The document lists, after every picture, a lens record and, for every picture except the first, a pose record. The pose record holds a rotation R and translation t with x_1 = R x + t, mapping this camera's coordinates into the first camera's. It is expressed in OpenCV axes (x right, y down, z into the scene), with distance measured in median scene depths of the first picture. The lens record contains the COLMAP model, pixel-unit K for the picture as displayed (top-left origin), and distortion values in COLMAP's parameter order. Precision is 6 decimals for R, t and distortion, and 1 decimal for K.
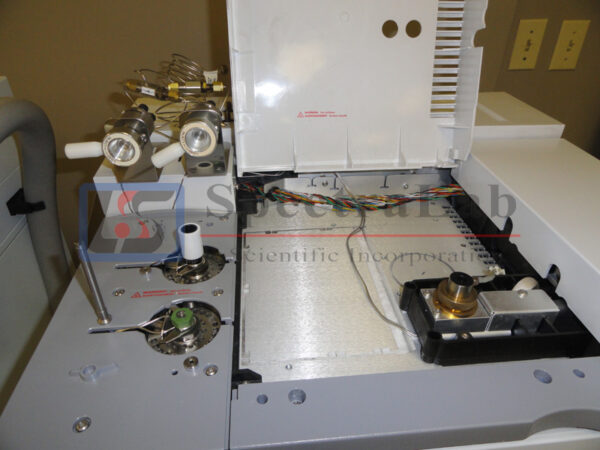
lens RADIAL K [[412.7, 0, 300.0], [0, 412.7, 225.0], [0, 0, 1]] dist [-0.002046, 0.004487]
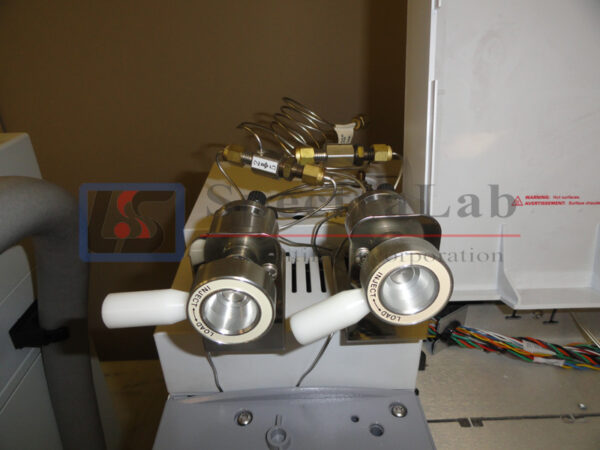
lens RADIAL K [[412.7, 0, 300.0], [0, 412.7, 225.0], [0, 0, 1]] dist [-0.002046, 0.004487]
pose [[0.996820, 0.018916, -0.077412, -0.280596], [-0.026330, 0.995043, -0.095899, -0.198282], [0.075214, 0.097632, 0.992376, 0.489230]]
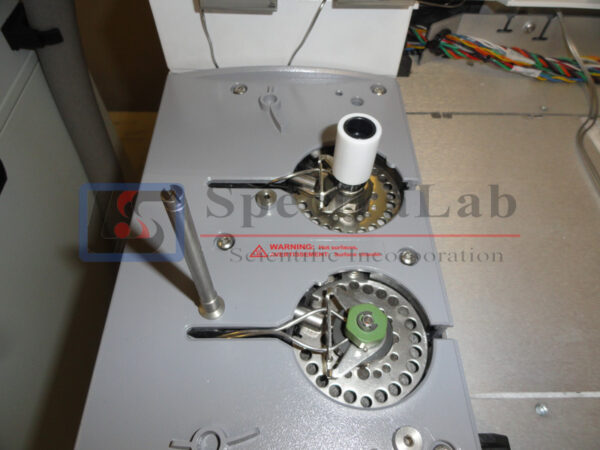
lens RADIAL K [[421.3, 0, 300.0], [0, 421.3, 225.0], [0, 0, 1]] dist [-0.003051, -0.002755]
pose [[0.995581, 0.085987, -0.037747, -0.263776], [-0.065215, 0.922297, 0.380939, -0.061051], [0.067570, -0.376794, 0.923829, 0.412986]]
